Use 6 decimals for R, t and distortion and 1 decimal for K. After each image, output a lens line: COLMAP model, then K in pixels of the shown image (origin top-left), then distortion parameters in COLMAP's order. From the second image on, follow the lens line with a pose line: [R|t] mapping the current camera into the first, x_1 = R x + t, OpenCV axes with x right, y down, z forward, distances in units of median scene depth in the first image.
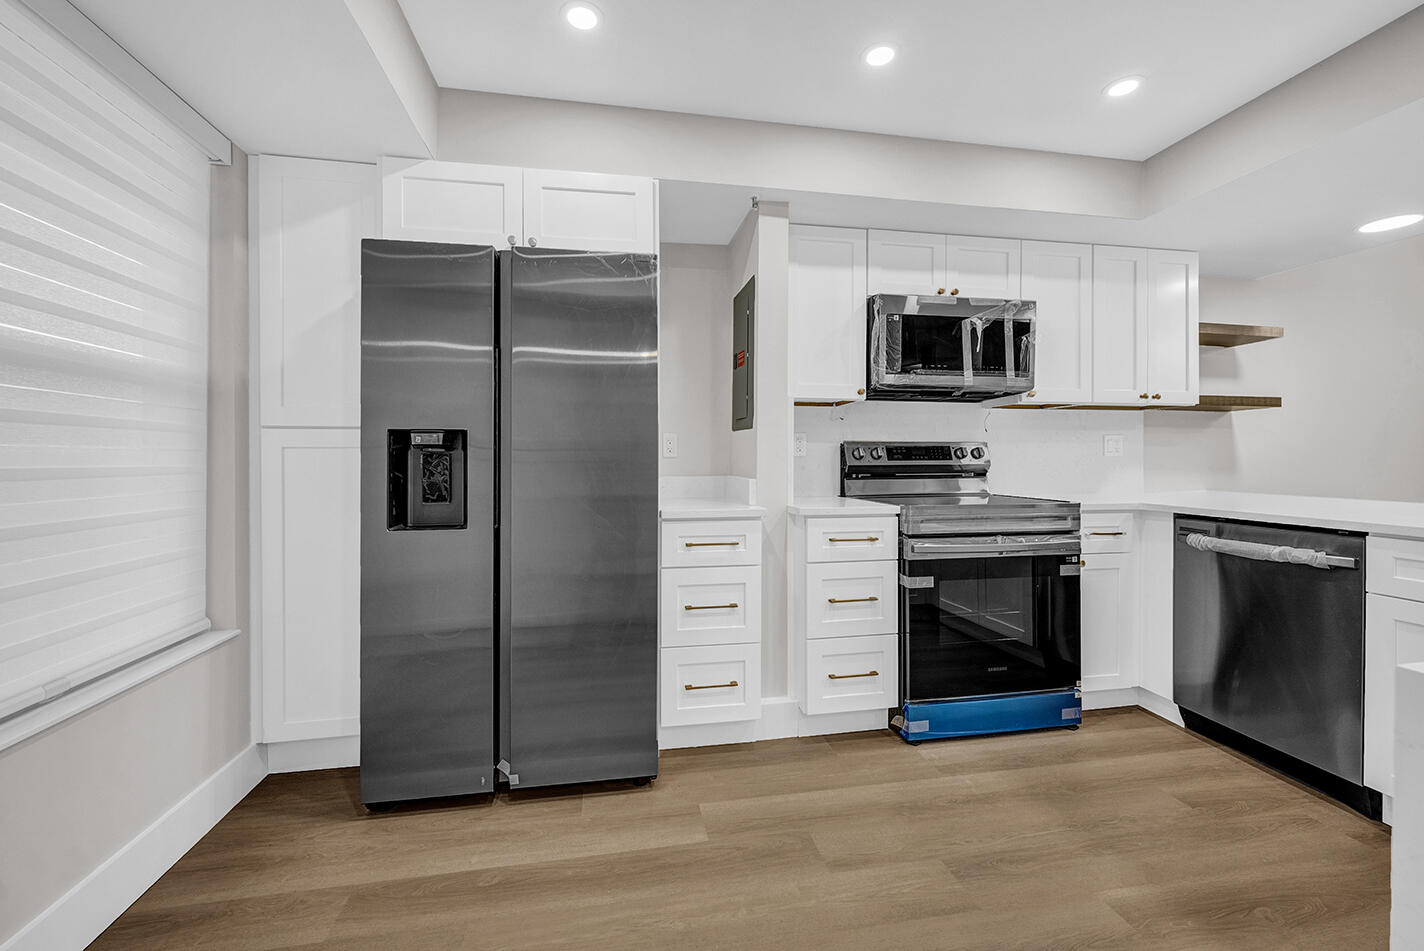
lens RADIAL K [[588.5, 0, 711.6], [0, 588.5, 456.5], [0, 0, 1]] dist [-0.000927, -0.000497]
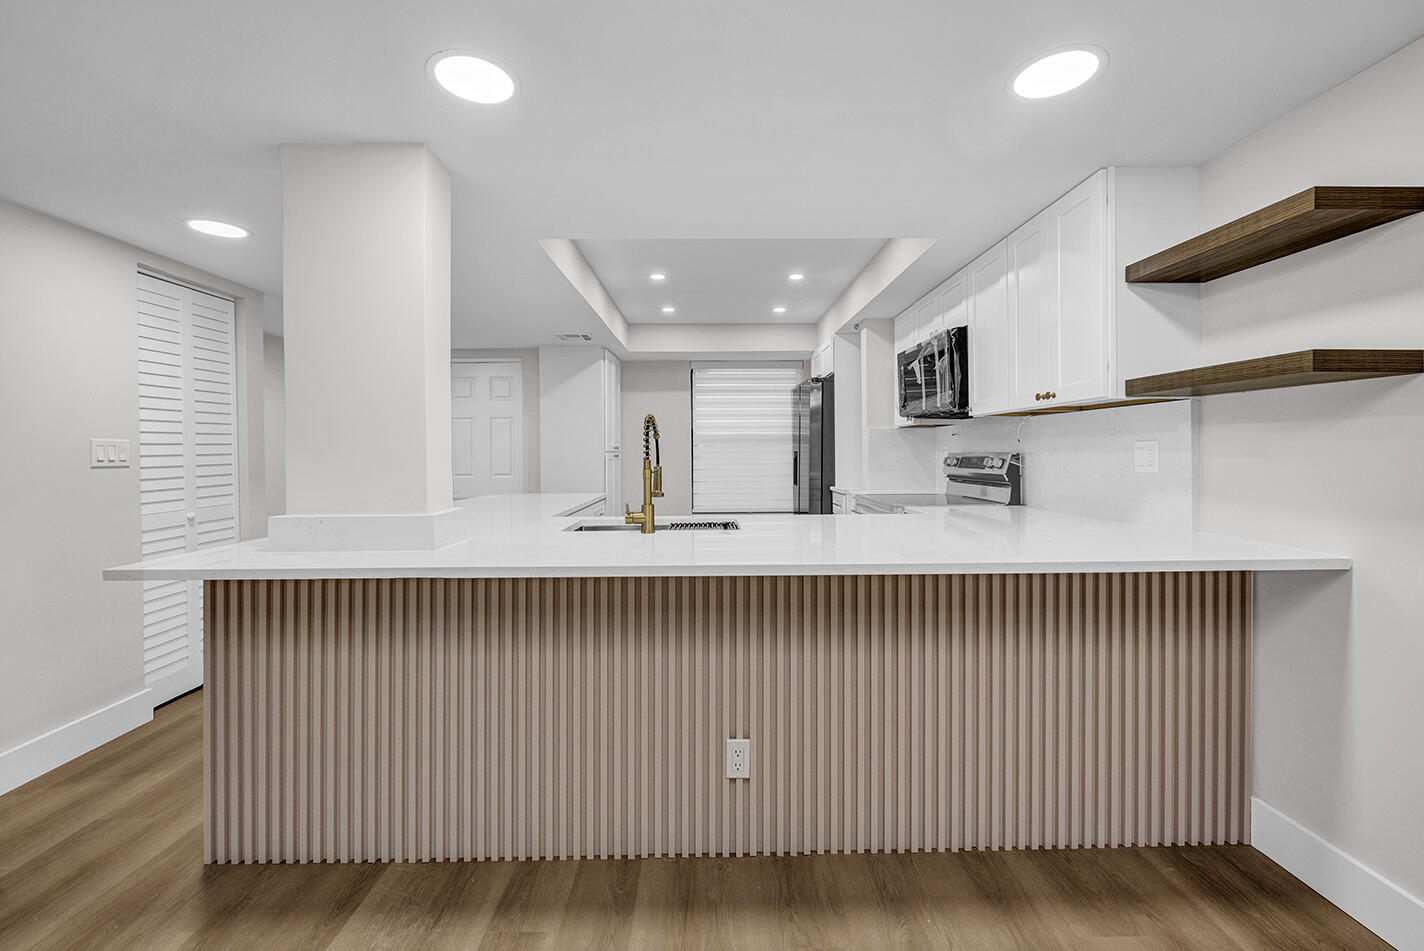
lens RADIAL K [[588.5, 0, 711.6], [0, 588.5, 456.5], [0, 0, 1]] dist [-0.000927, -0.000497]
pose [[-0.169010, 0.008884, -0.985574, 1.984252], [0.007215, 0.999944, 0.007776, -0.037686], [0.985588, -0.005796, -0.169065, 0.858770]]
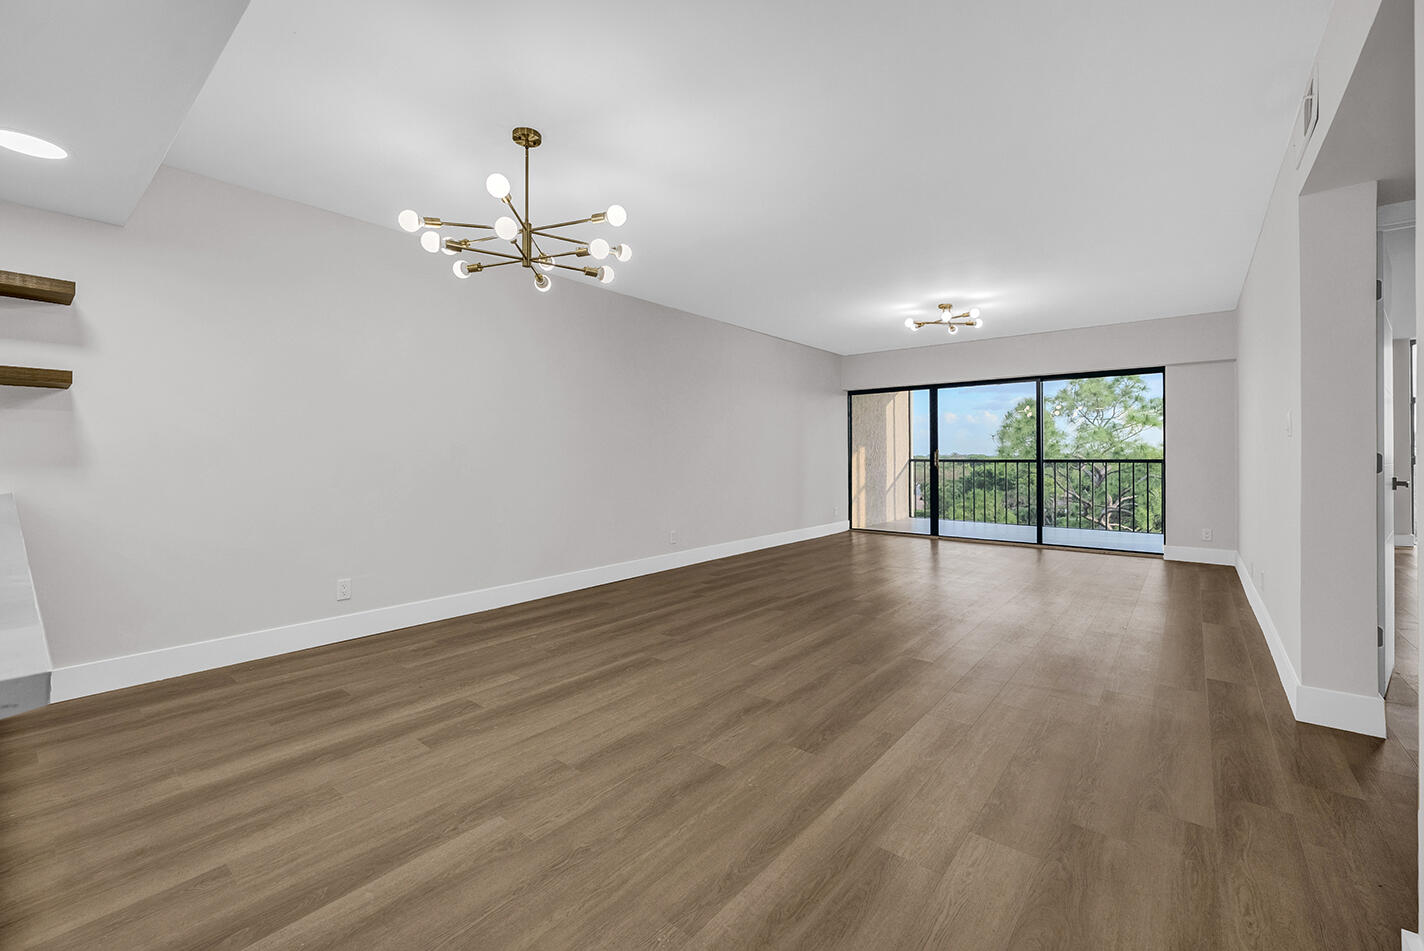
lens RADIAL K [[587.0, 0, 713.0], [0, 587.0, 454.0], [0, 0, 1]] dist [-0.000754, -0.000434]
pose [[0.760430, 0.001762, 0.649418, 1.542083], [0.000682, 0.999994, -0.003512, 0.017916], [-0.649420, 0.003114, 0.760424, -0.178668]]
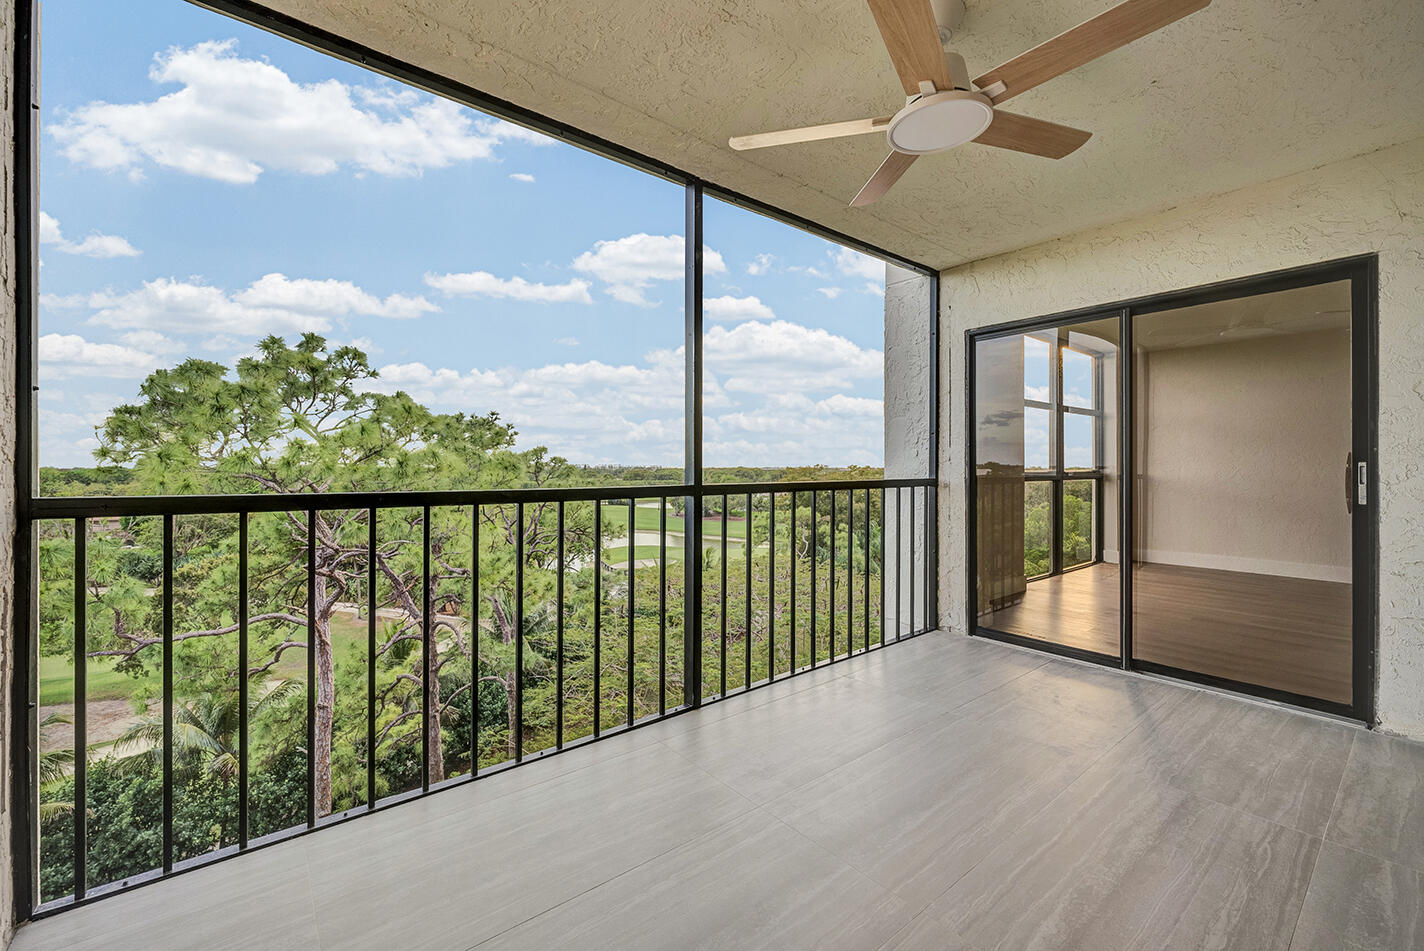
lens RADIAL K [[578.8, 0, 712.5], [0, 578.8, 468.2], [0, 0, 1]] dist [-0.002291, -0.000234]
pose [[-0.473280, 0.000502, 0.880912, 4.867827], [0.000081, 1.000000, -0.000526, 0.008472], [-0.880912, -0.000178, -0.473280, 1.995126]]
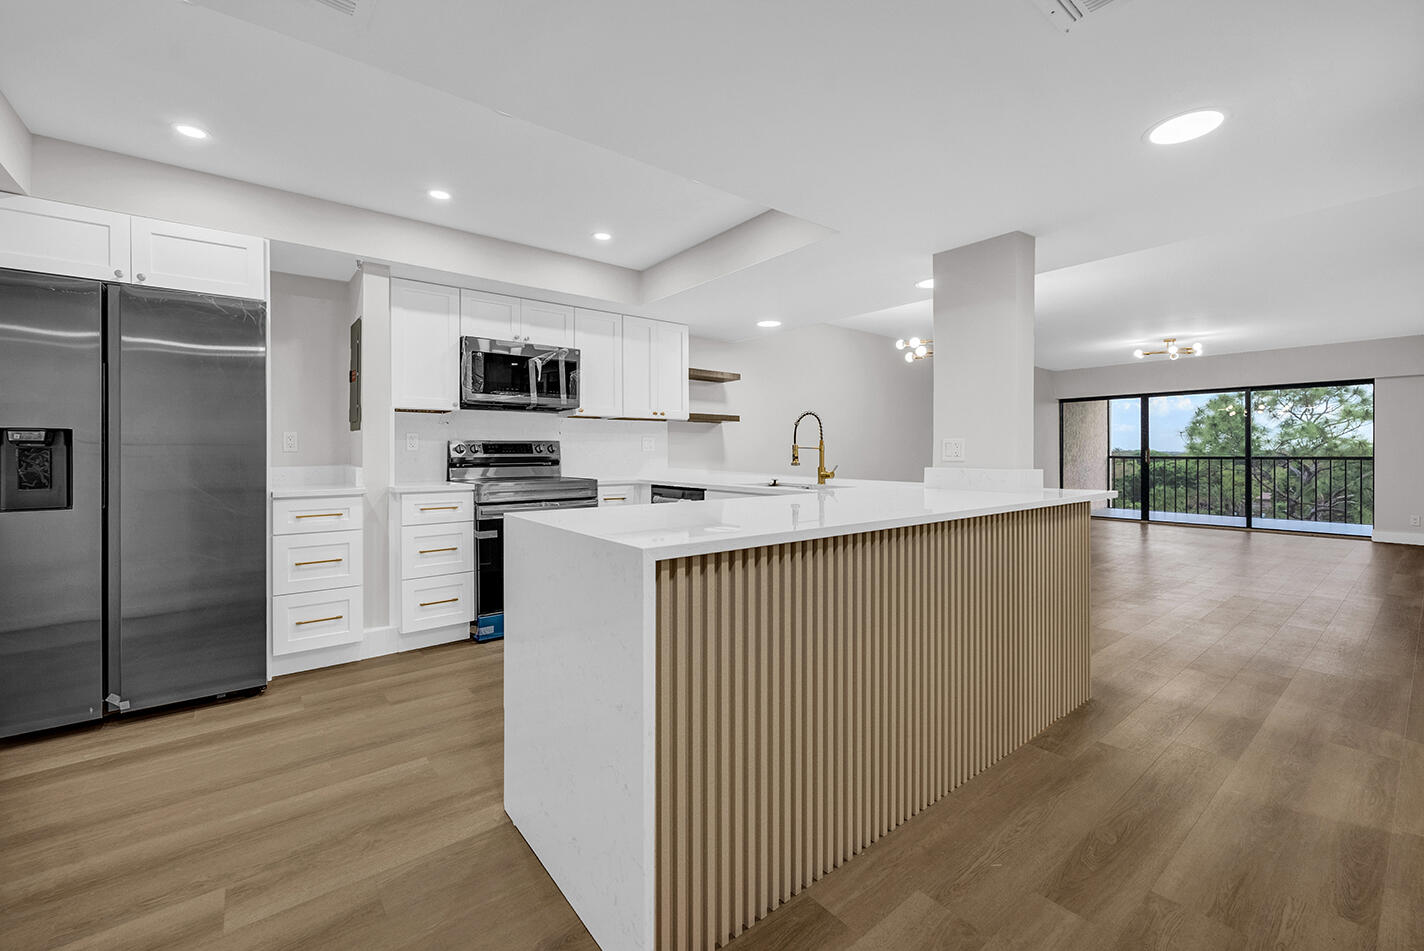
lens RADIAL K [[587.0, 0, 713.0], [0, 587.0, 454.0], [0, 0, 1]] dist [-0.000754, -0.000434]
pose [[0.879310, -0.002531, 0.476244, 0.145481], [0.001193, 0.999994, 0.003111, 0.004010], [-0.476249, -0.002167, 0.879308, -0.580060]]
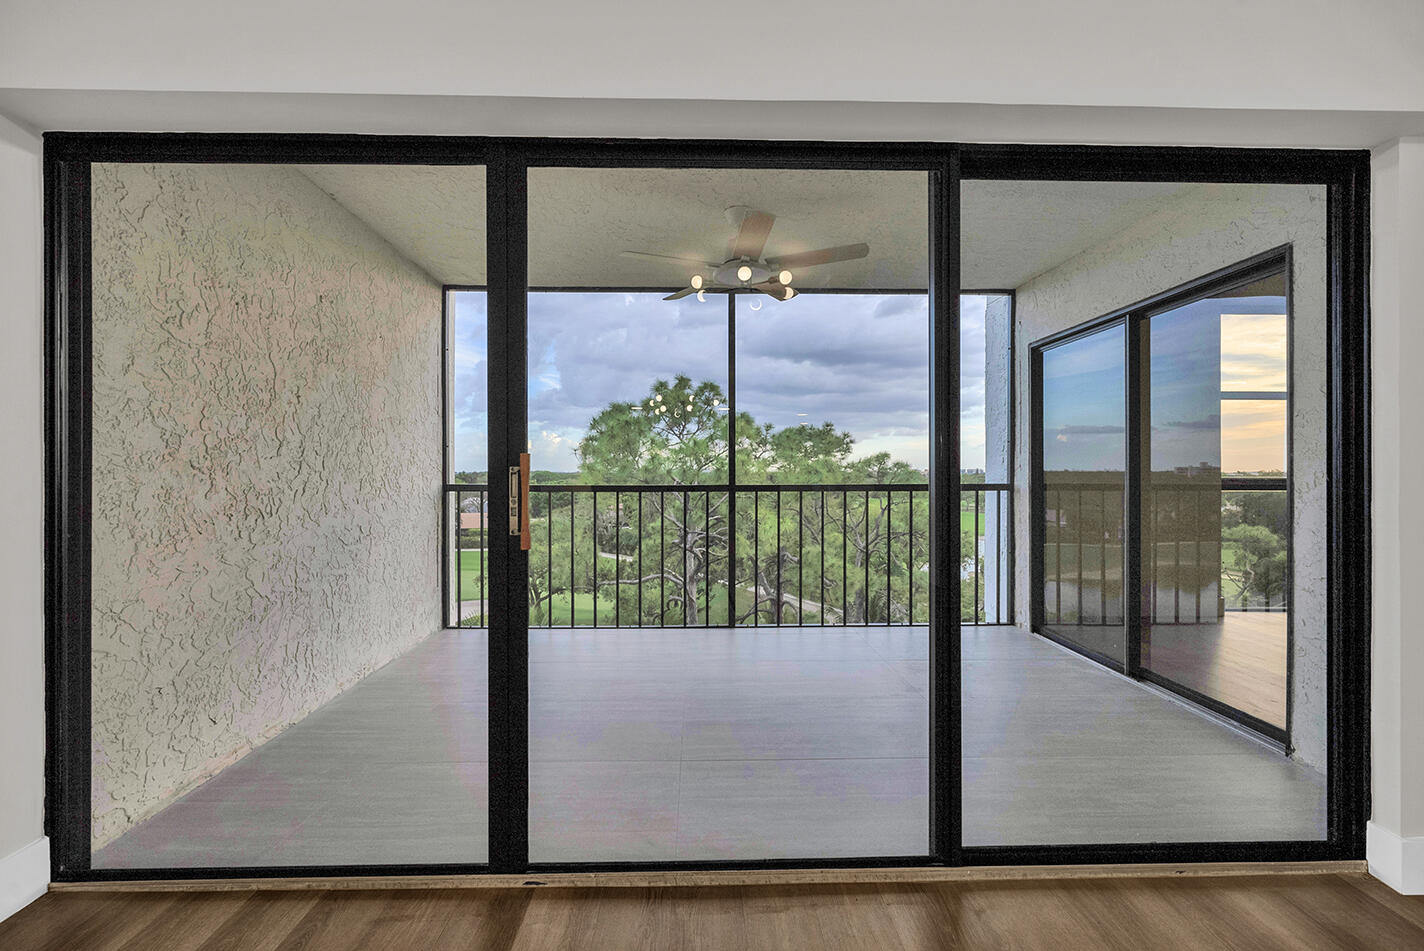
lens RADIAL K [[574.4, 0, 715.7], [0, 574.4, 471.2], [0, 0, 1]] dist [-0.001202, -0.000260]
pose [[0.151611, 0.003445, 0.988434, 4.106184], [-0.000578, 0.999994, -0.003396, 0.005113], [-0.988440, -0.000056, 0.151612, 1.238282]]
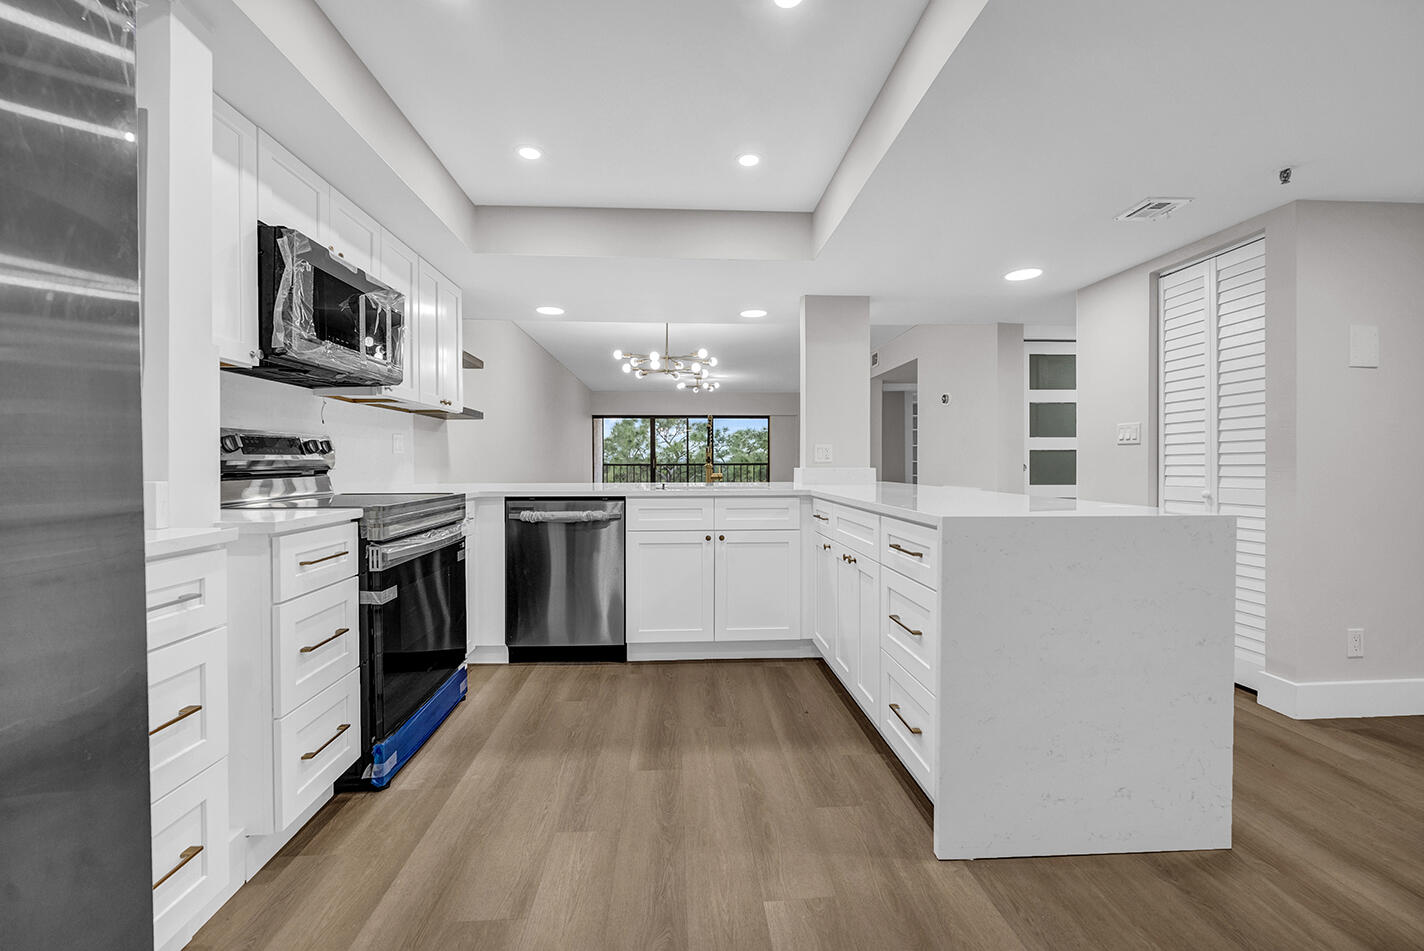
lens RADIAL K [[574.4, 0, 715.7], [0, 574.4, 471.2], [0, 0, 1]] dist [-0.001202, -0.000260]
pose [[0.114927, -0.016728, 0.993233, -0.402321], [0.003815, 0.999858, 0.016398, 0.022183], [-0.993367, 0.001904, 0.114975, 0.420696]]
